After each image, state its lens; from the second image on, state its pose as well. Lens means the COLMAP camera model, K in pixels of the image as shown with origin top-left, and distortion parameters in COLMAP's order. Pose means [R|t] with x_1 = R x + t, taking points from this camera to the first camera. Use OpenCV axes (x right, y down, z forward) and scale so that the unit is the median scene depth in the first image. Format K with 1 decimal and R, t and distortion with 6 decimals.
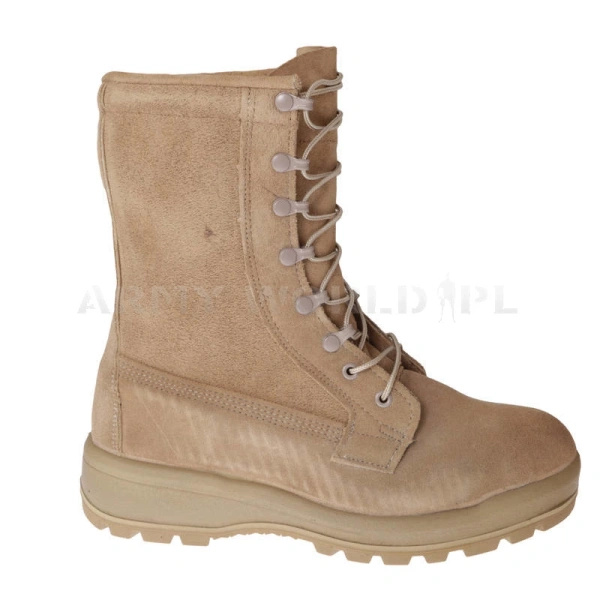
lens RADIAL K [[1200.2, 0, 299.8], [0, 1200.2, 299.1], [0, 0, 1]] dist [-0.082180, 0.000000]
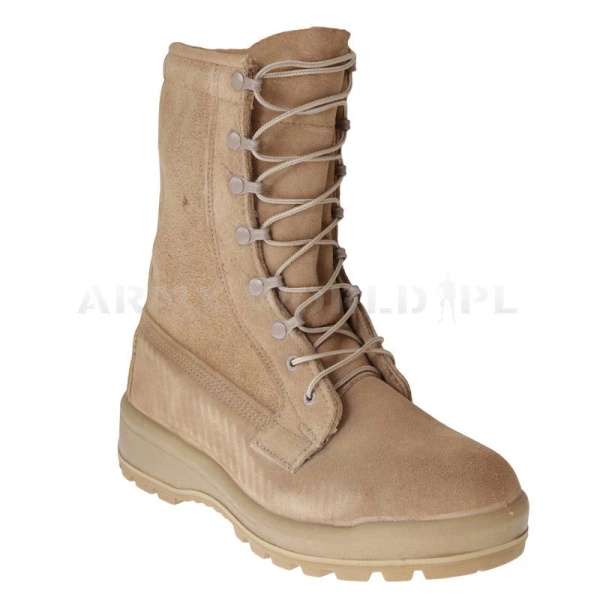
lens RADIAL K [[1490.1, 0, 303.1], [0, 1490.1, 301.8], [0, 0, 1]] dist [-0.044888, 0.000000]
pose [[0.763590, 0.162714, -0.624864, 0.811003], [-0.163572, 0.984907, 0.056583, -0.058979], [0.624640, 0.059004, 0.778680, 0.066075]]
